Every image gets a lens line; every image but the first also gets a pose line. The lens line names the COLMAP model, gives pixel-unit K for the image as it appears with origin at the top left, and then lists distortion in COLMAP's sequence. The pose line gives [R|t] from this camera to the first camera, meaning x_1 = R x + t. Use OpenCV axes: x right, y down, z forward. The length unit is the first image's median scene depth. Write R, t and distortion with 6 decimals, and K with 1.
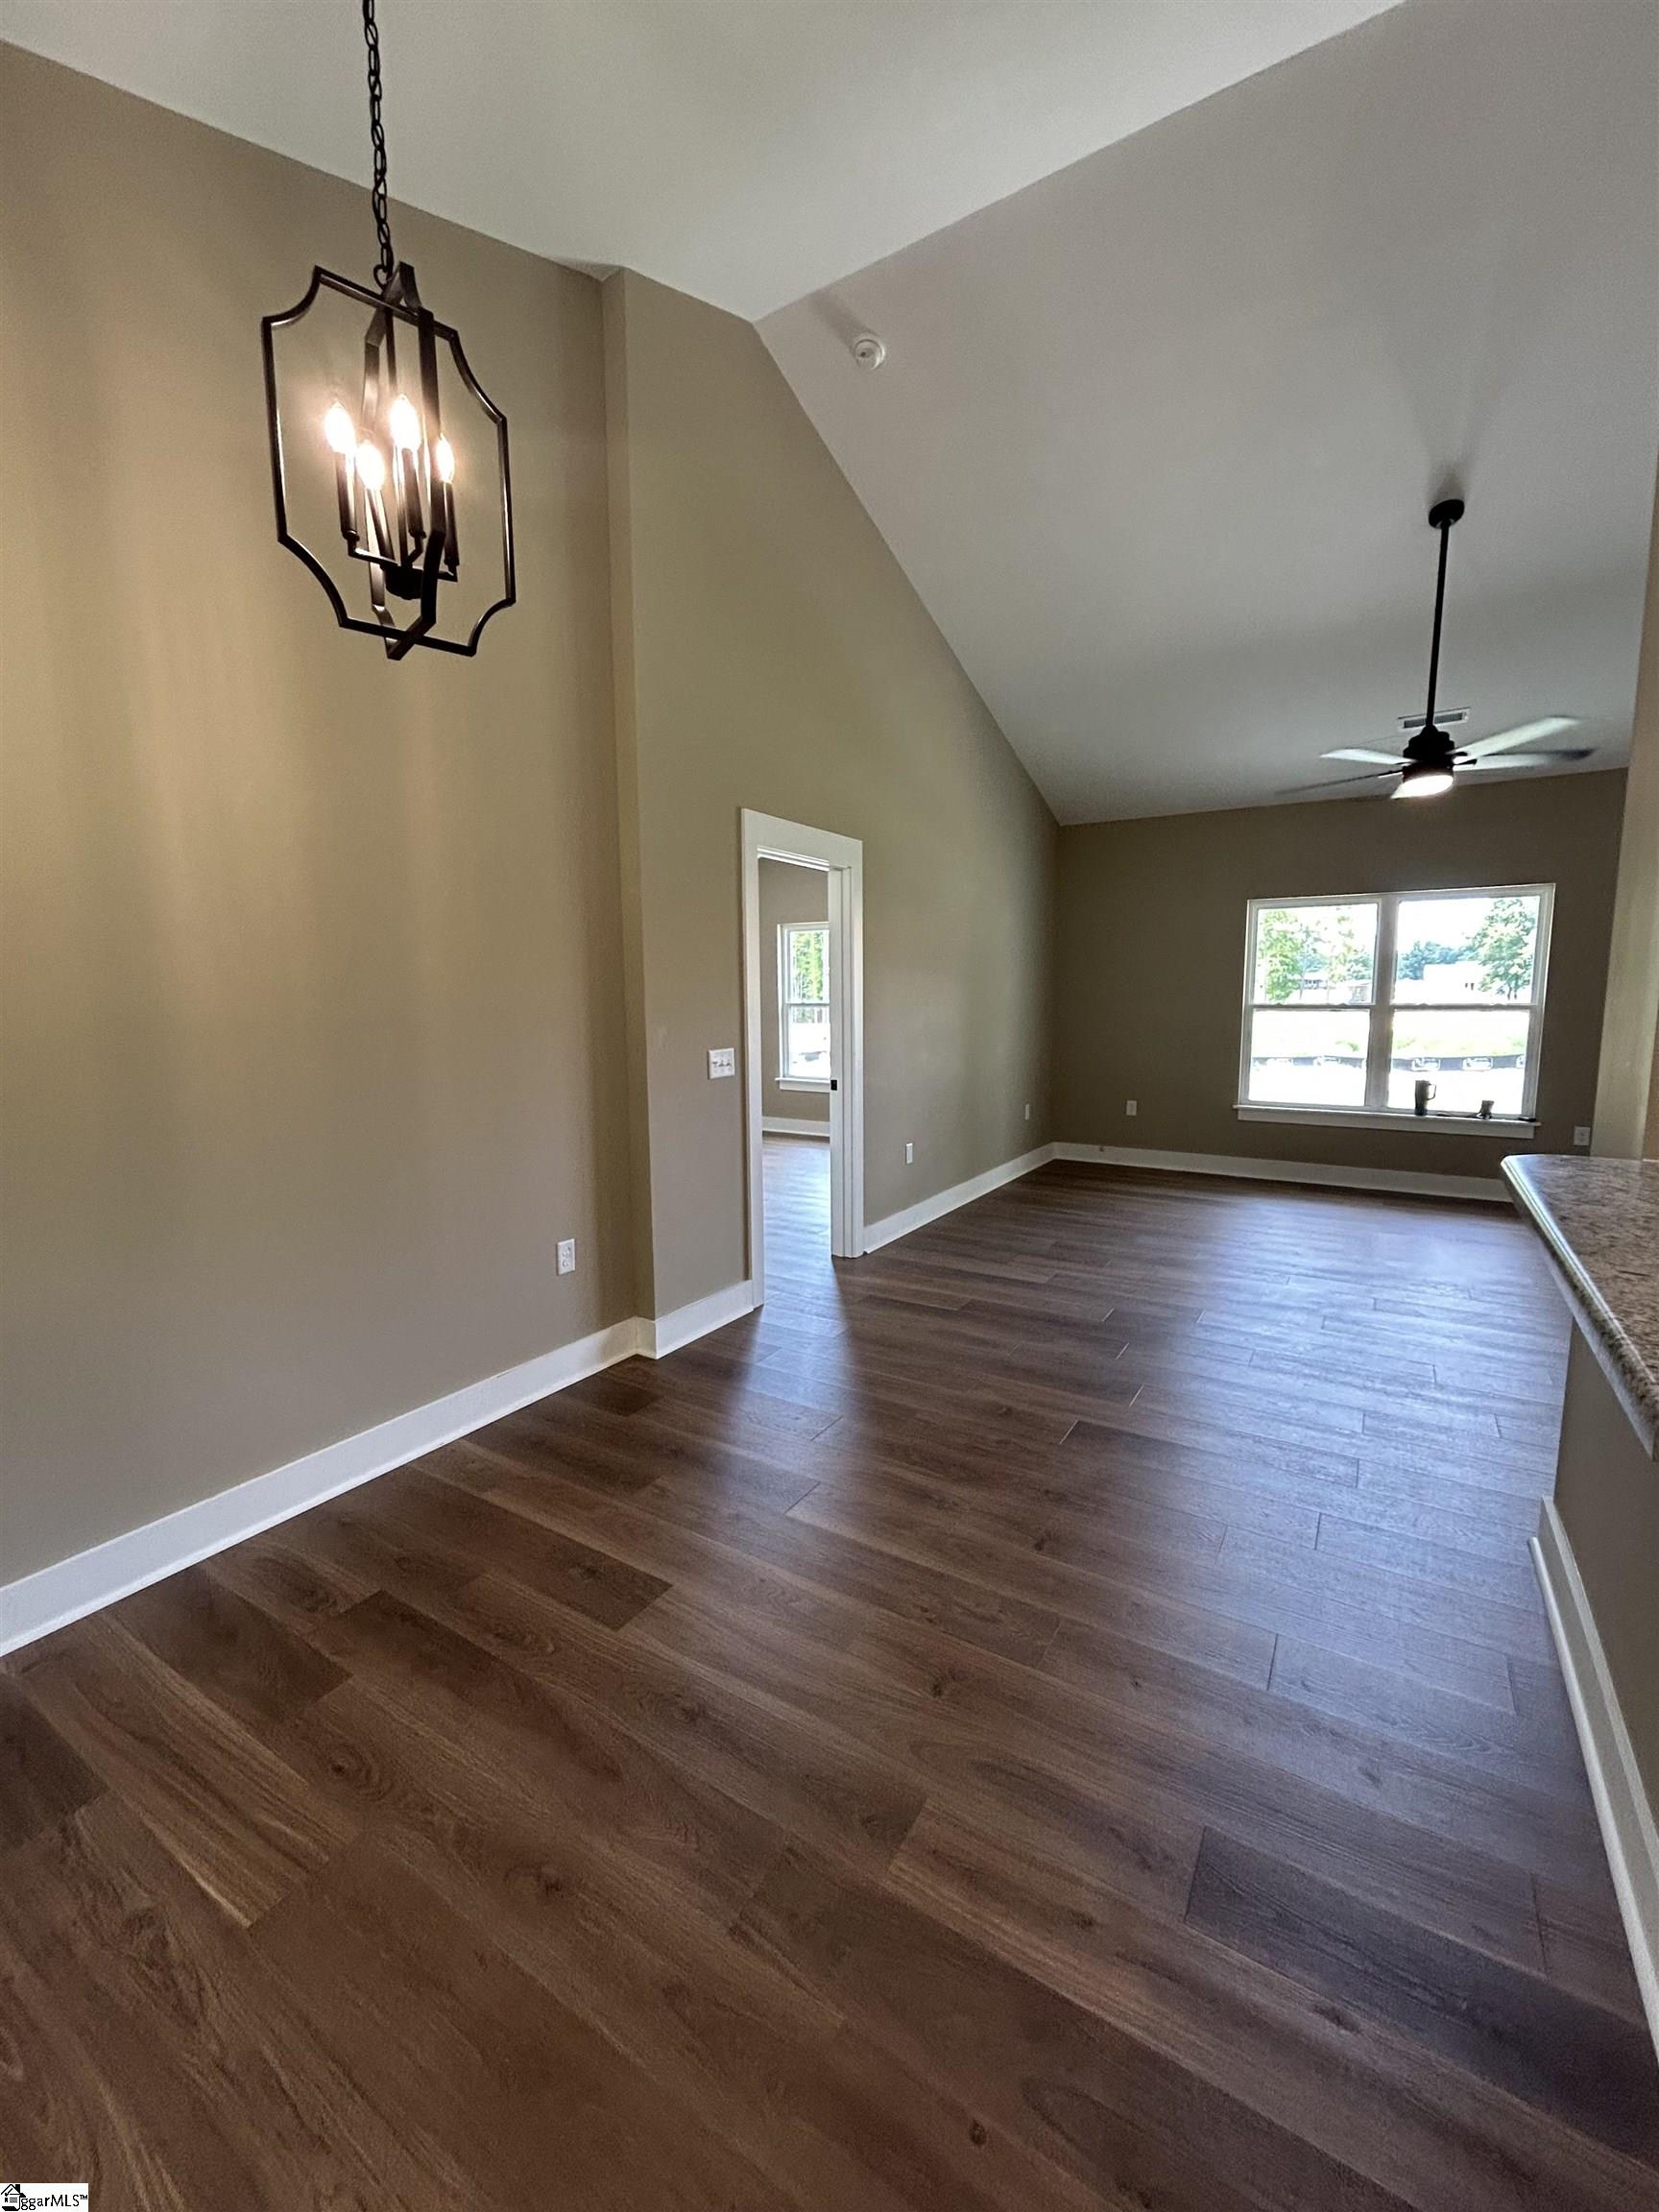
lens RADIAL K [[907.2, 0, 830.1], [0, 907.2, 1102.5], [0, 0, 1]] dist [0.000256, 0.000003]
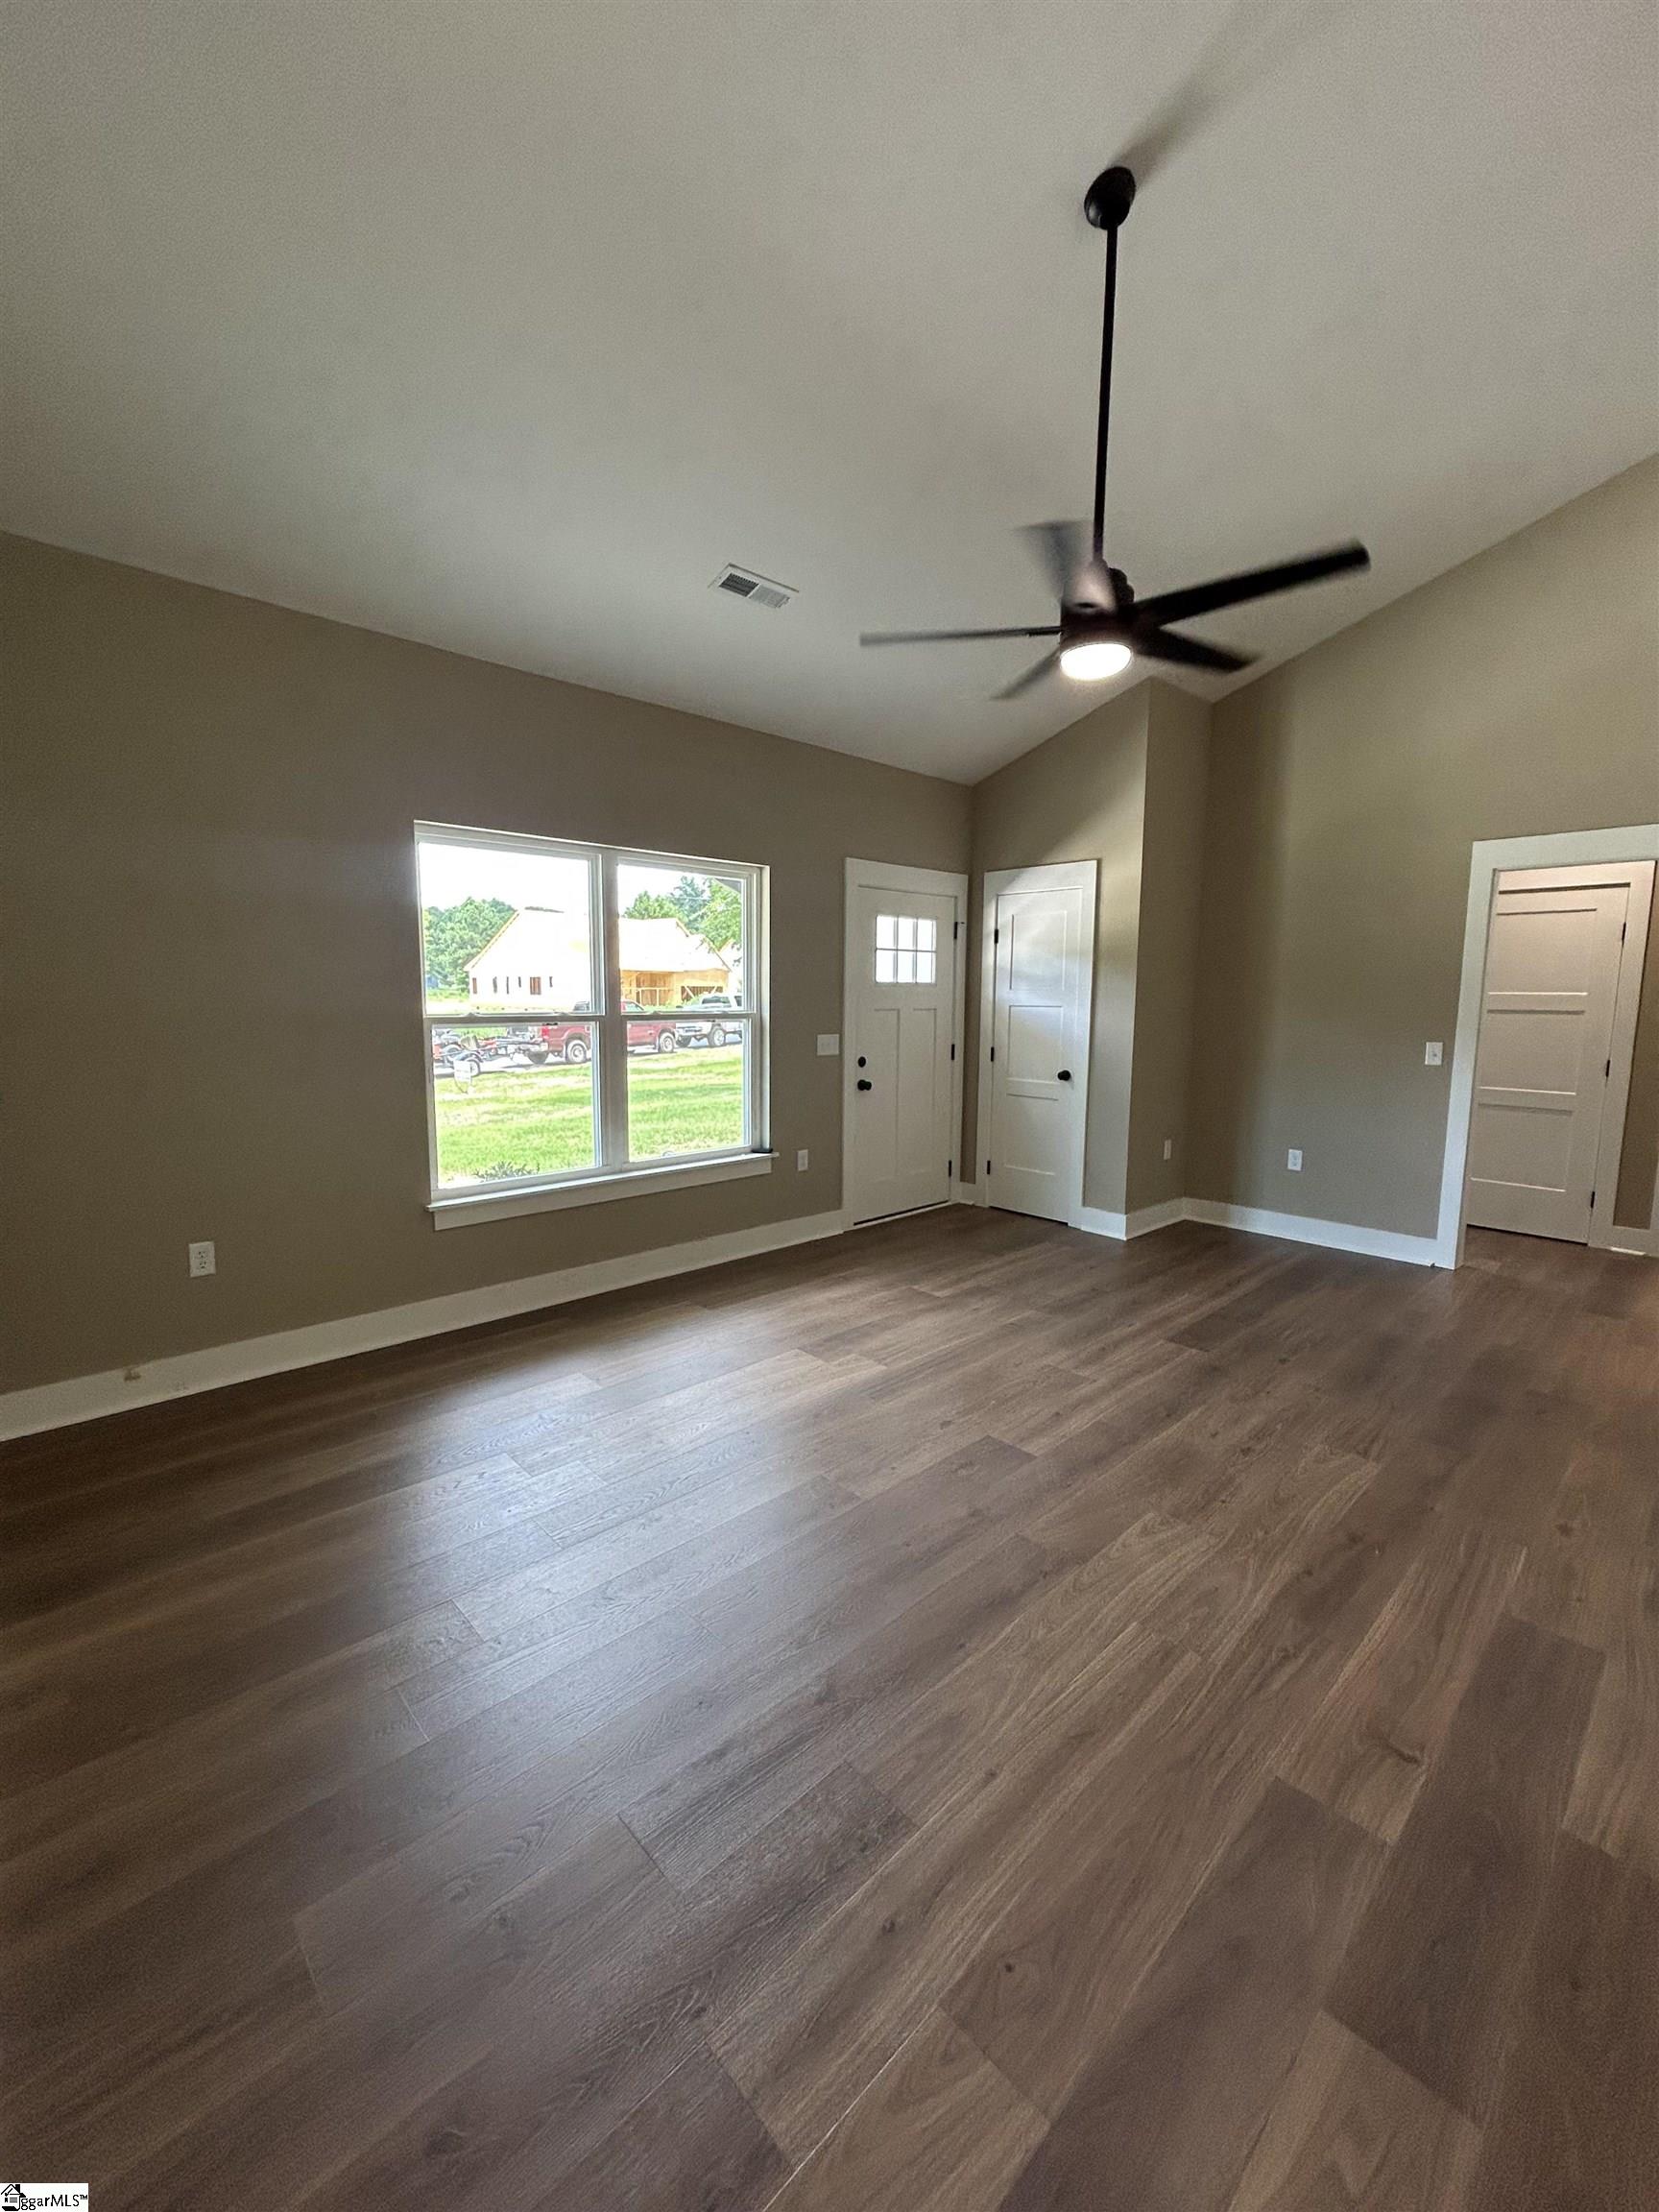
lens RADIAL K [[907.2, 0, 840.6], [0, 907.2, 1111.9], [0, 0, 1]] dist [0.000256, 0.000003]
pose [[0.274566, -0.117912, 0.954311, 0.005776], [0.119088, 0.988982, 0.087933, -0.074522], [-0.954165, 0.089504, 0.285583, 0.639842]]
